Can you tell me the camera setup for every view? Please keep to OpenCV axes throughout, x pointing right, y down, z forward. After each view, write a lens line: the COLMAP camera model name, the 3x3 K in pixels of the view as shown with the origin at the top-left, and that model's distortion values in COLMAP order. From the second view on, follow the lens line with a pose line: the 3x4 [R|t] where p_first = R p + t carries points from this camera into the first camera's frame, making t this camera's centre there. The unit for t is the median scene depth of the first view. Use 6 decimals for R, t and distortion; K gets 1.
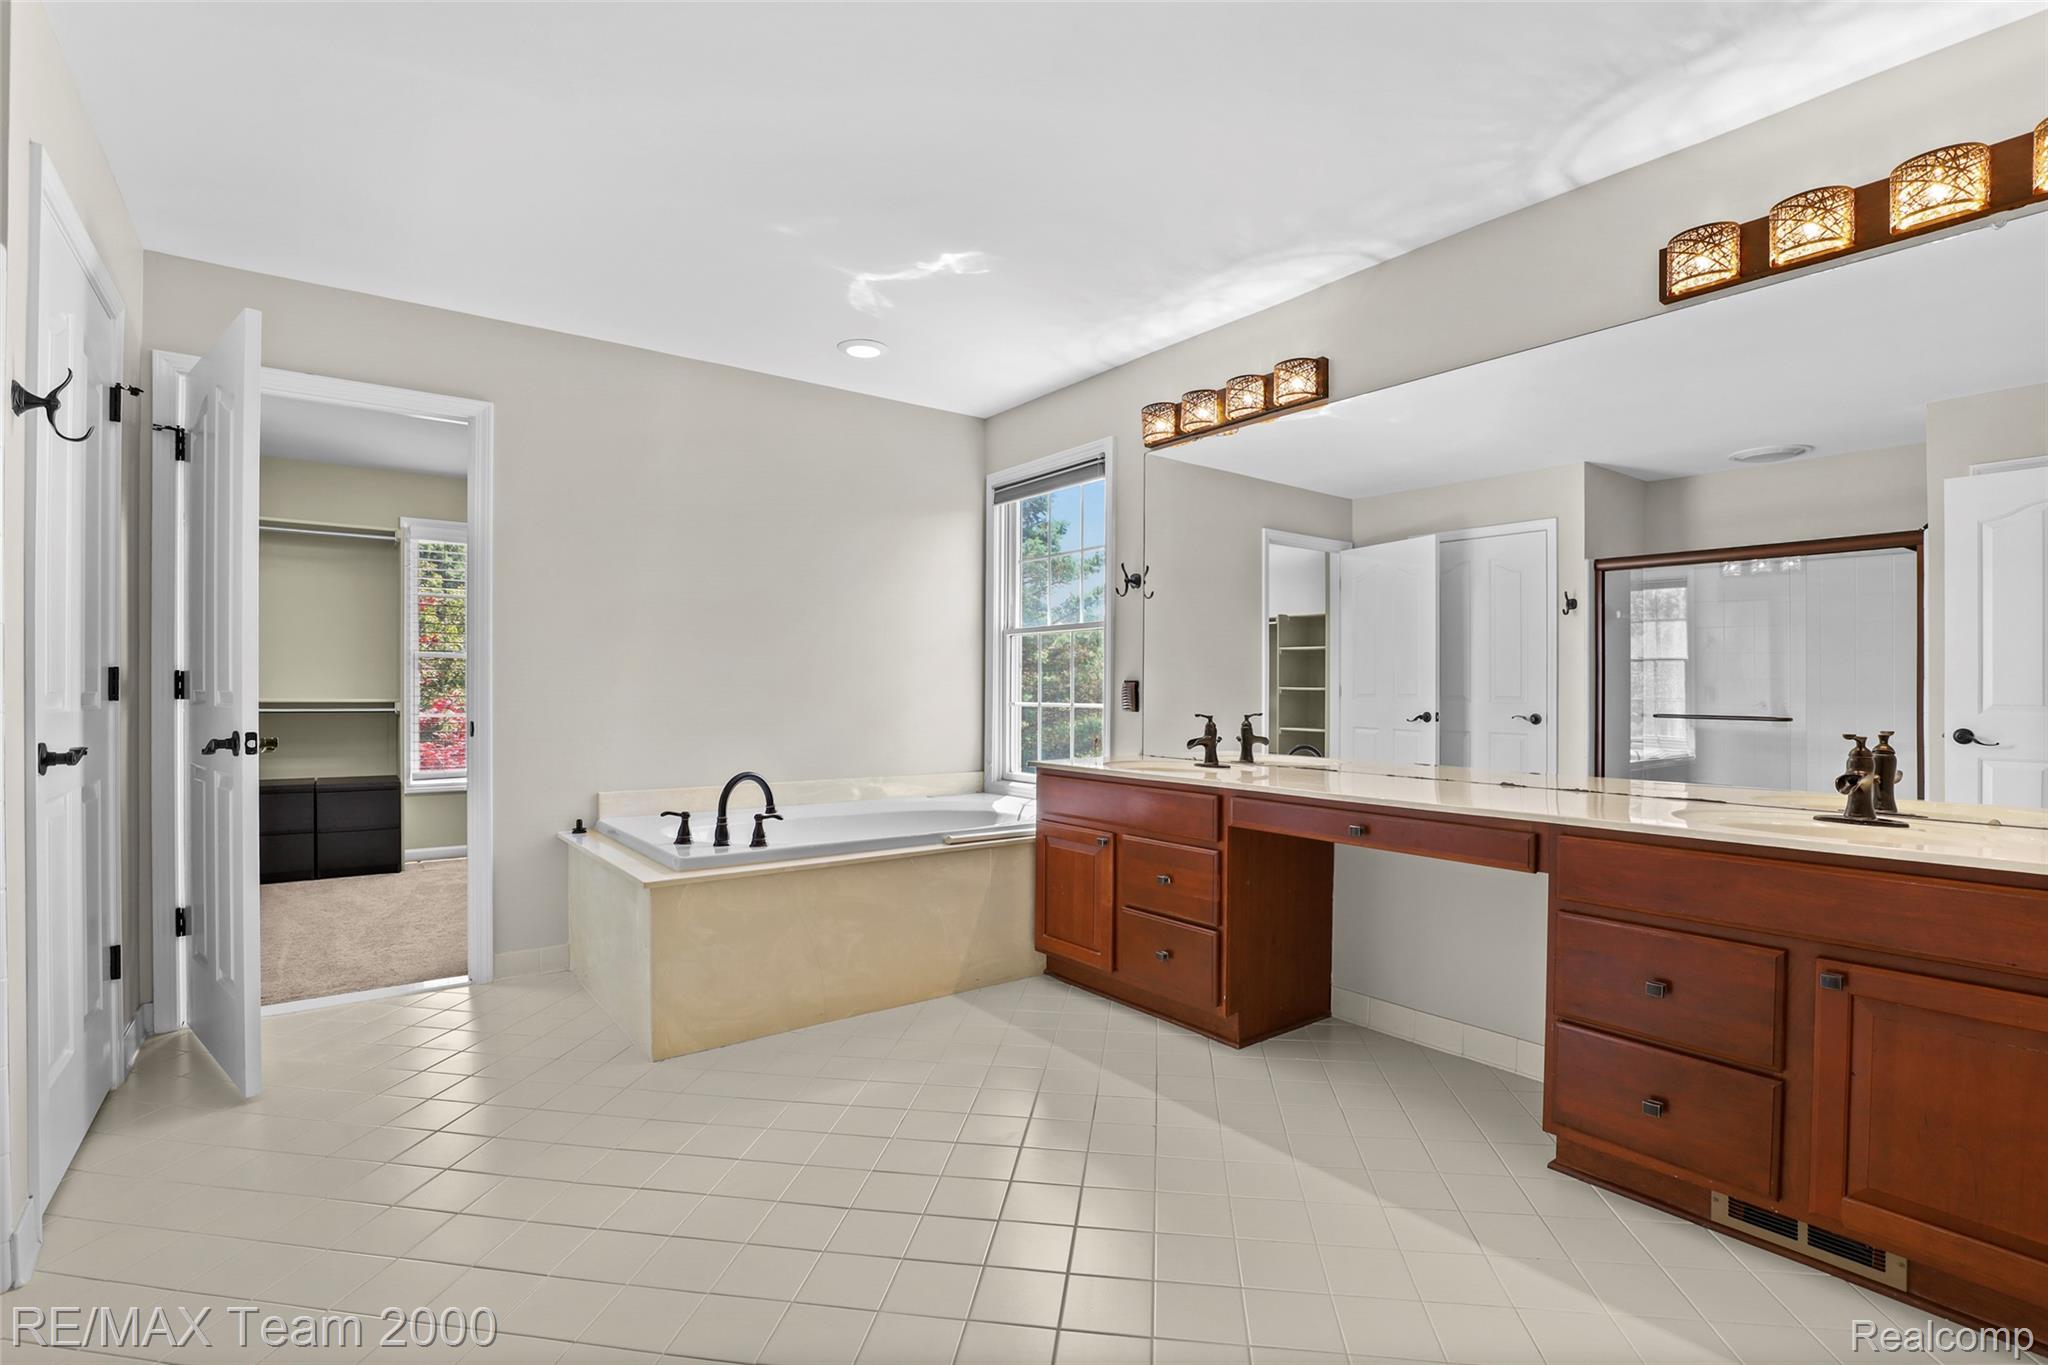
lens RADIAL K [[951.9, 0, 1023.4], [0, 951.9, 703.8], [0, 0, 1]] dist [-0.030498, 0.000294]
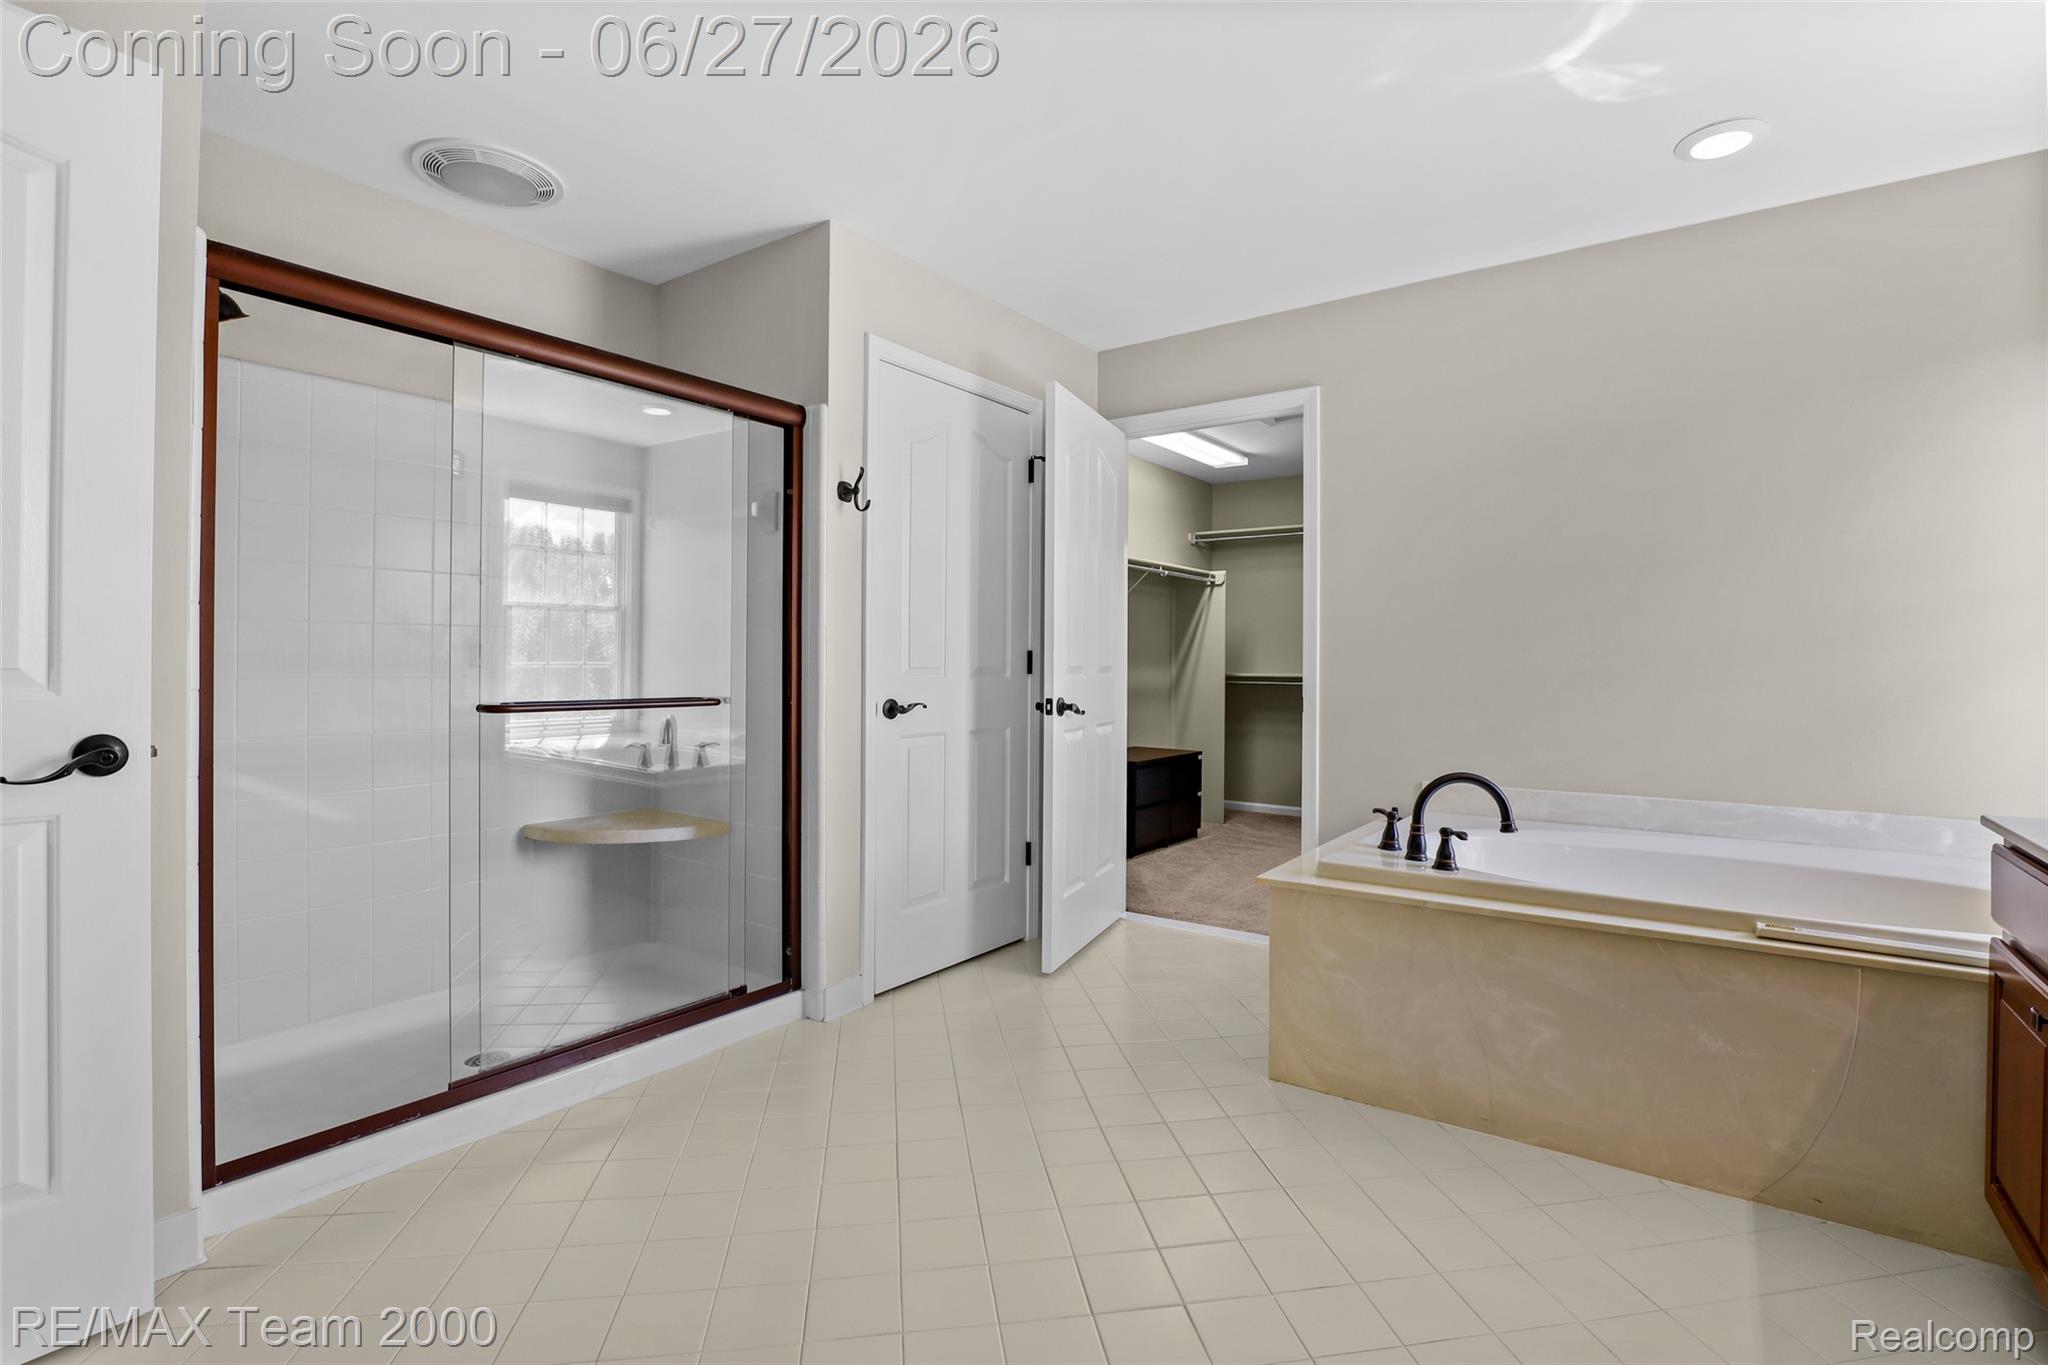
lens RADIAL K [[951.9, 0, 1035.0], [0, 951.9, 662.5], [0, 0, 1]] dist [-0.030498, 0.000294]
pose [[0.293782, -0.002827, -0.955868, 0.357689], [-0.016173, 0.999838, -0.007927, -0.007358], [0.955736, 0.017788, 0.293689, 0.448655]]
